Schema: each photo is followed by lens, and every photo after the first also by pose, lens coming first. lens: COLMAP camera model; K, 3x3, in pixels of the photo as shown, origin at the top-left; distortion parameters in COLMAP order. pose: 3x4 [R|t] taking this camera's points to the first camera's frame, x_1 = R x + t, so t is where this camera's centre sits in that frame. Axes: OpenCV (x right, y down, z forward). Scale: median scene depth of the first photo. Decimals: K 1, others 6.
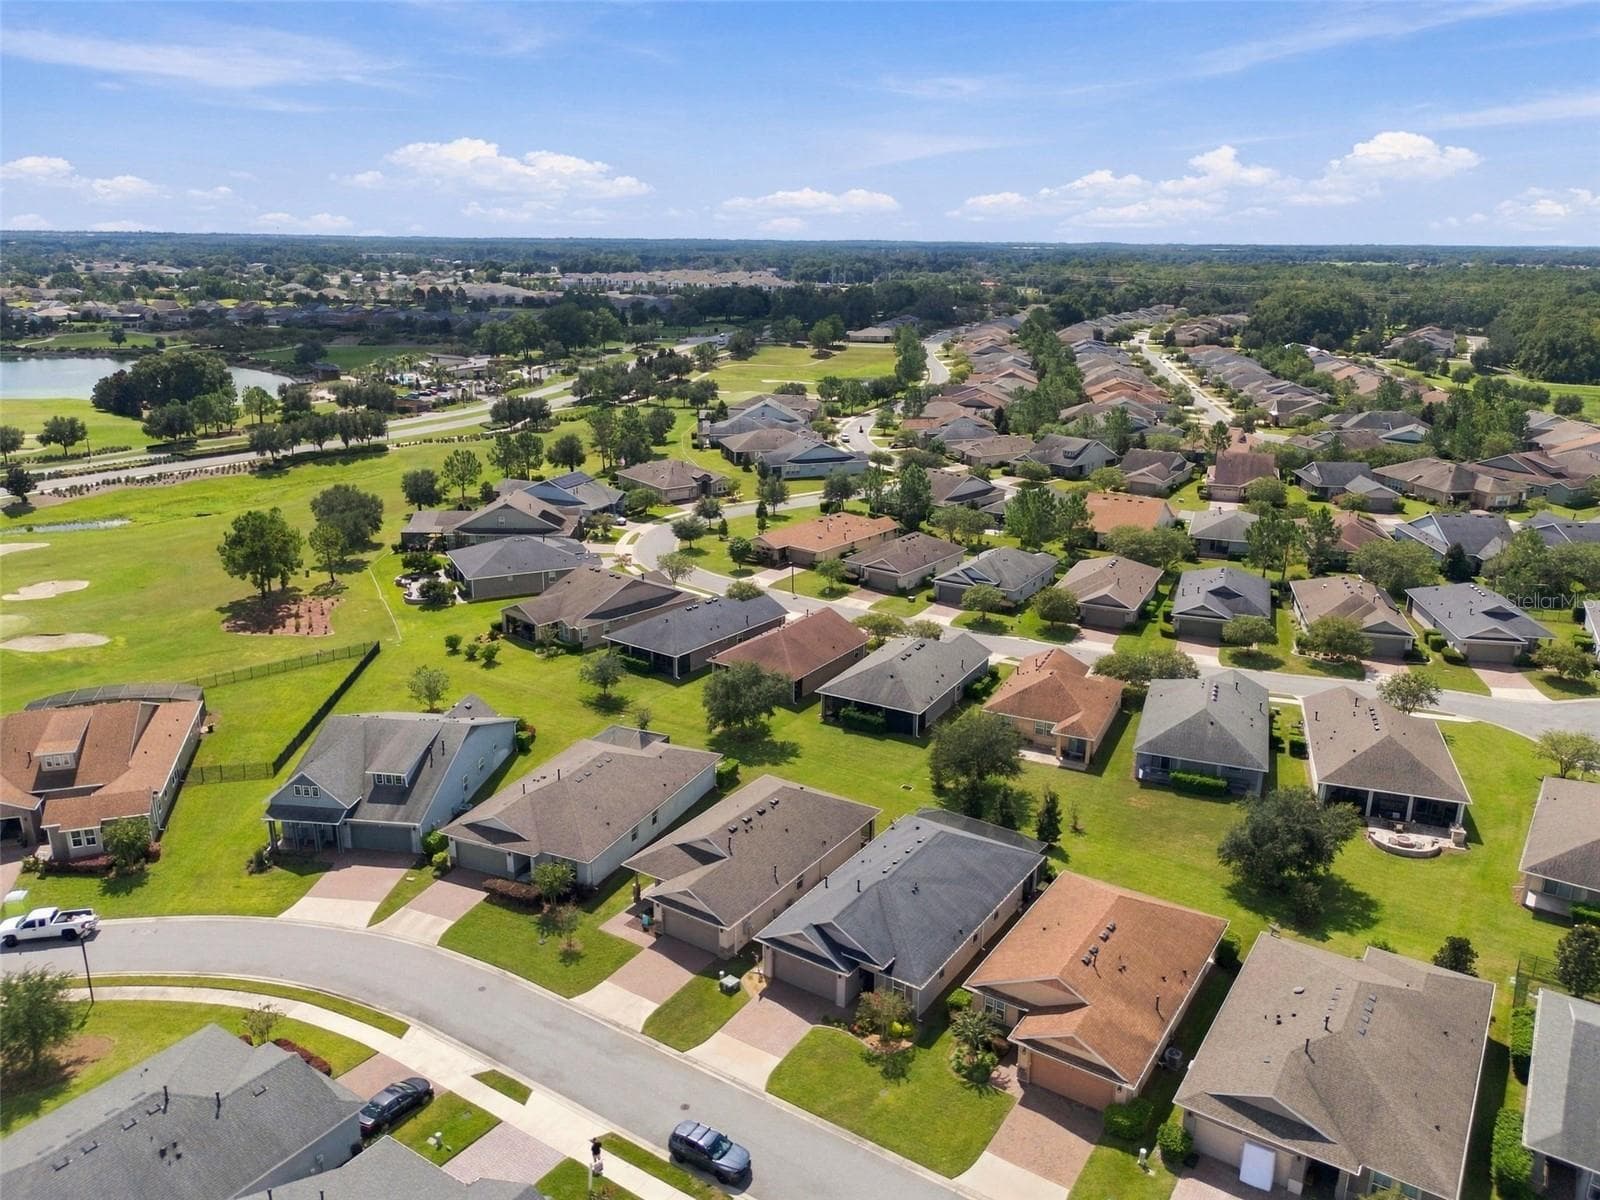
lens RADIAL K [[1213.6, 0, 800.0], [0, 1213.6, 600.0], [0, 0, 1]] dist [0.113751, 0.000867]
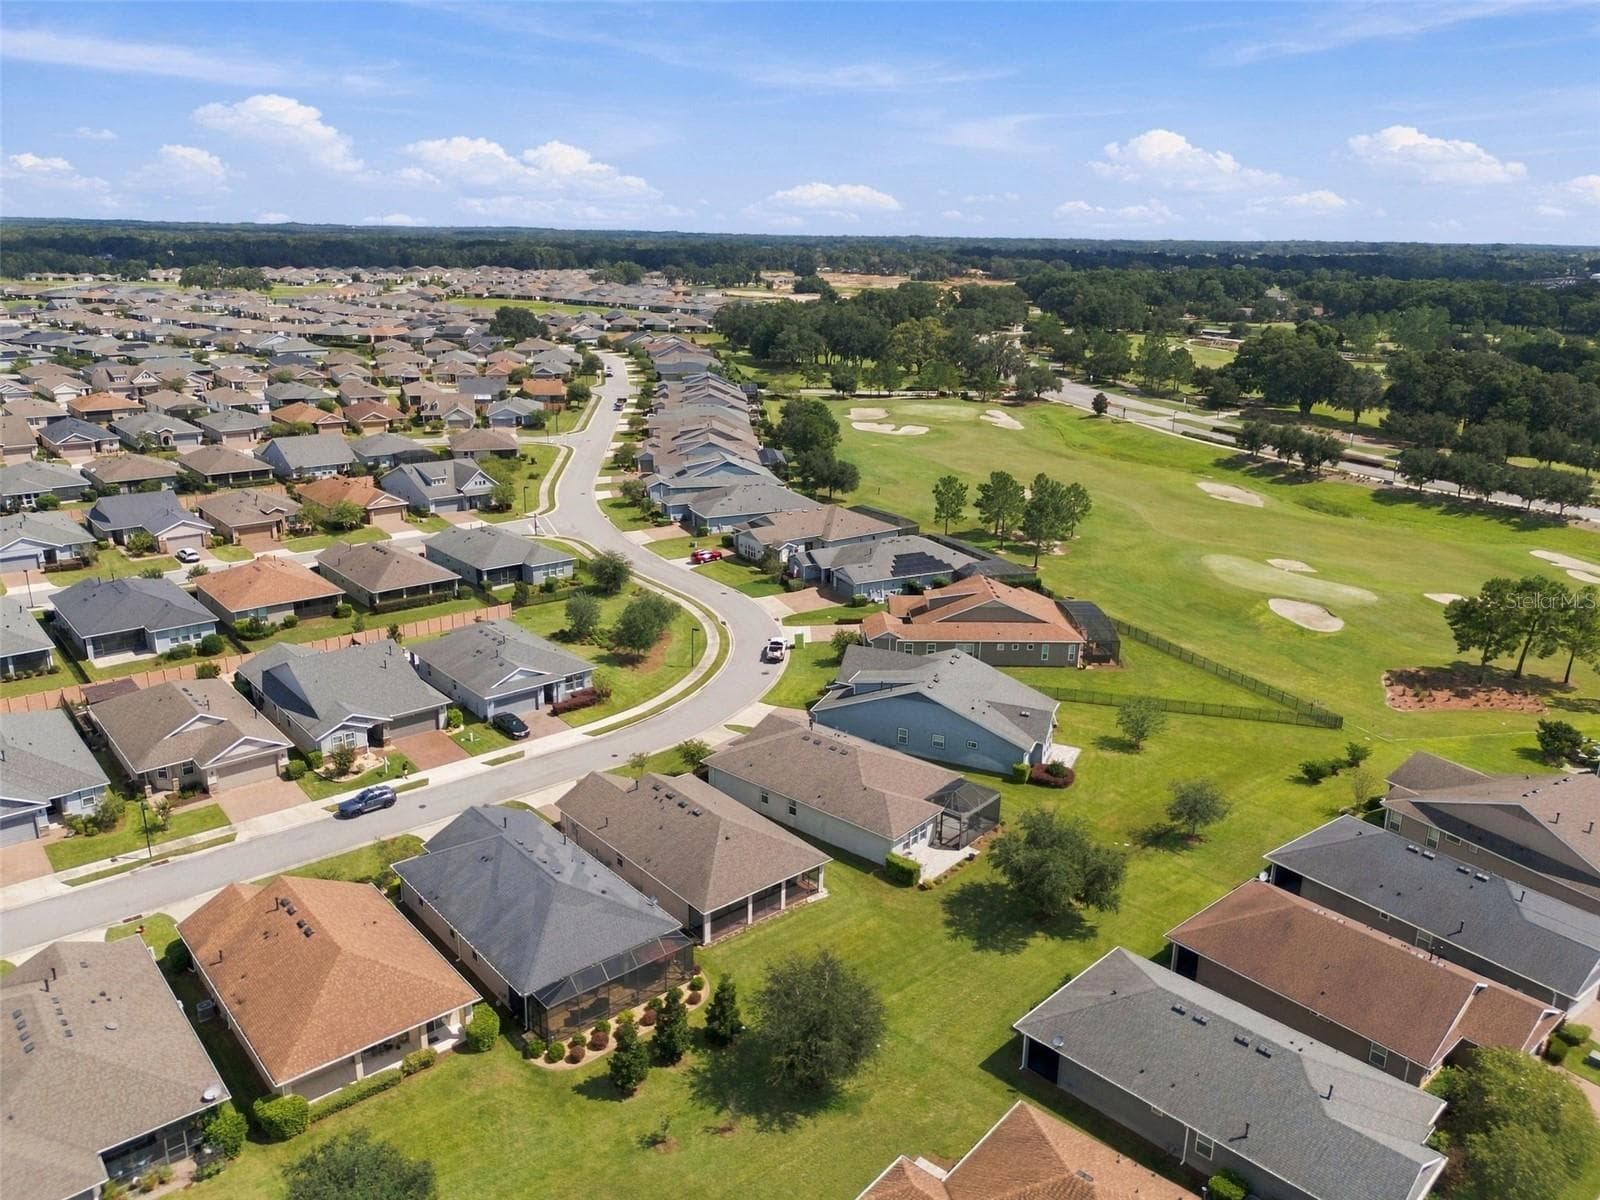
lens RADIAL K [[1181.9, 0, 803.0], [0, 1181.9, 594.3], [0, 0, 1]] dist [0.110222, -0.170973]
pose [[-0.251571, 0.284558, -0.925062, 0.884430], [-0.300808, 0.885476, 0.354186, -0.397027], [0.919906, 0.367368, -0.137163, 1.275812]]
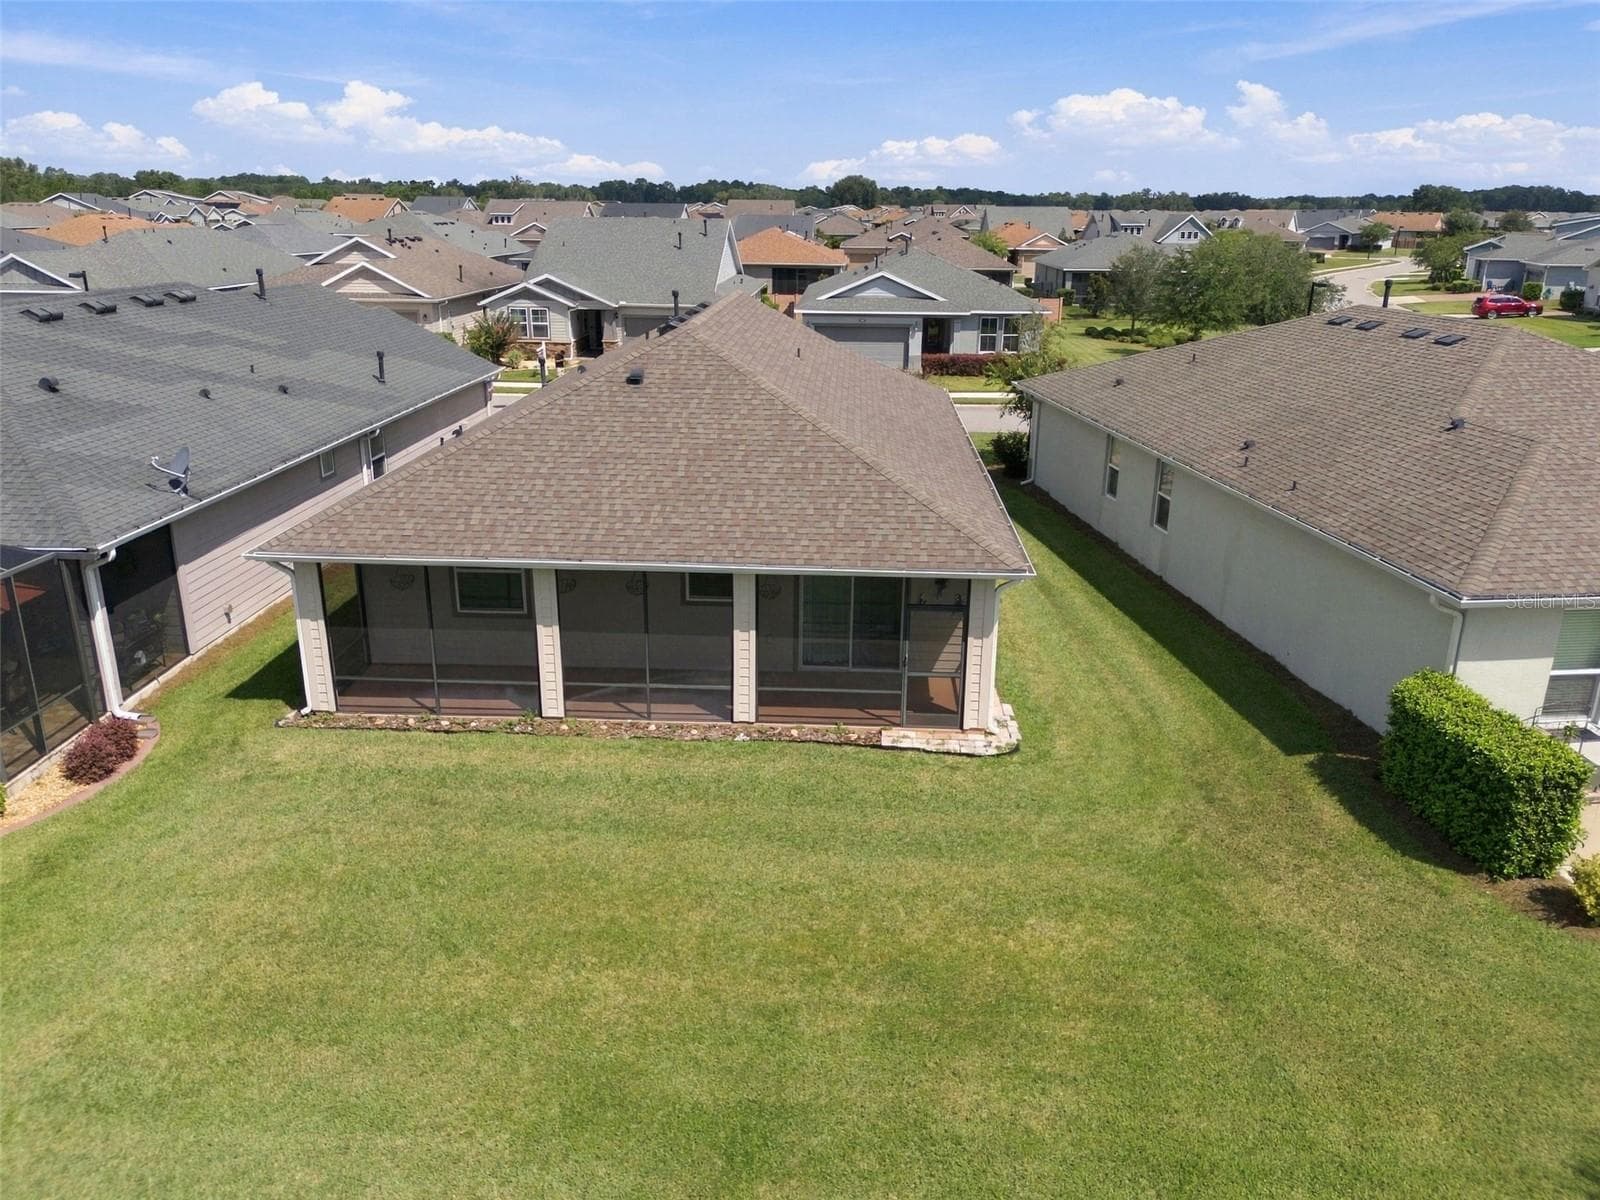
lens RADIAL K [[1173.3, 0, 800.0], [0, 1173.3, 600.0], [0, 0, 1]] dist [0.038841, -0.001223]
pose [[-0.850697, 0.163577, -0.499557, 0.103741], [-0.156483, 0.828456, 0.537748, 0.078996], [0.501825, 0.535633, -0.679168, 1.362544]]
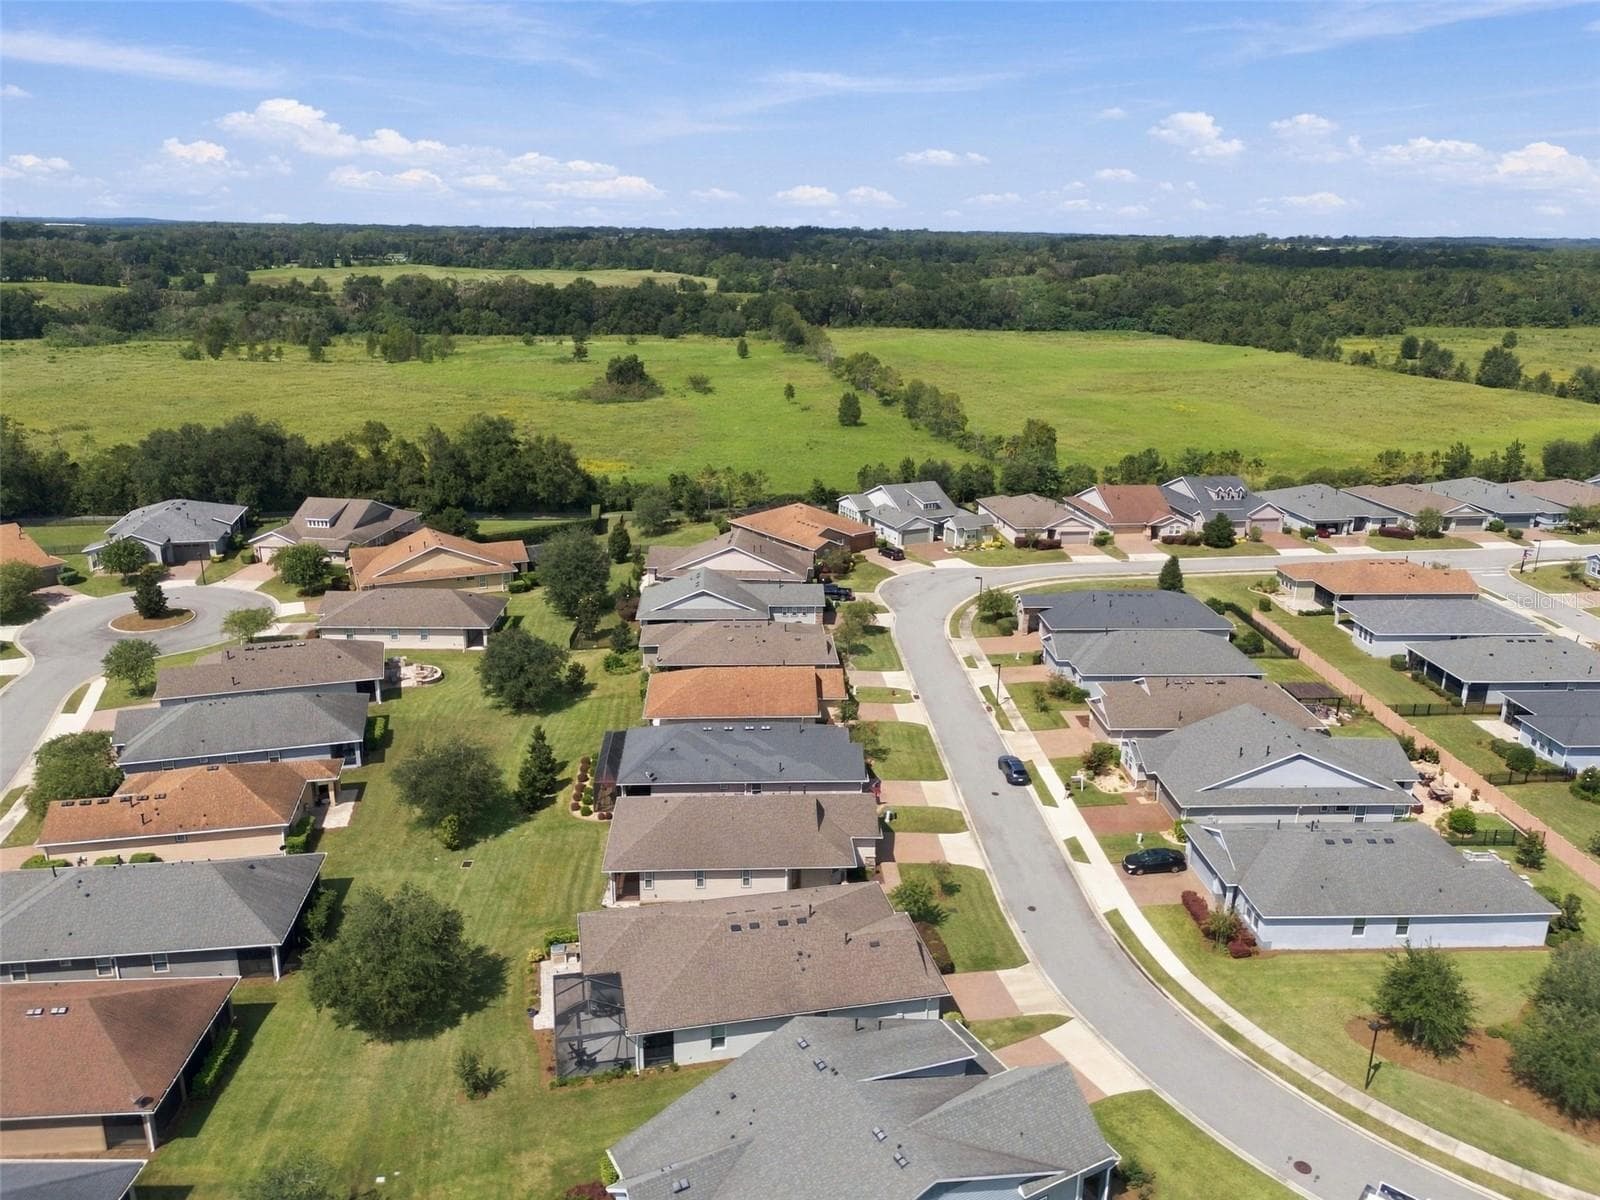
lens RADIAL K [[1185.5, 0, 798.5], [0, 1185.5, 647.3], [0, 0, 1]] dist [0.165031, -0.177237]
pose [[-0.612368, -0.267927, 0.743788, -0.833585], [0.212654, 0.850323, 0.481383, -0.428594], [-0.761436, 0.452953, -0.463734, 1.494567]]
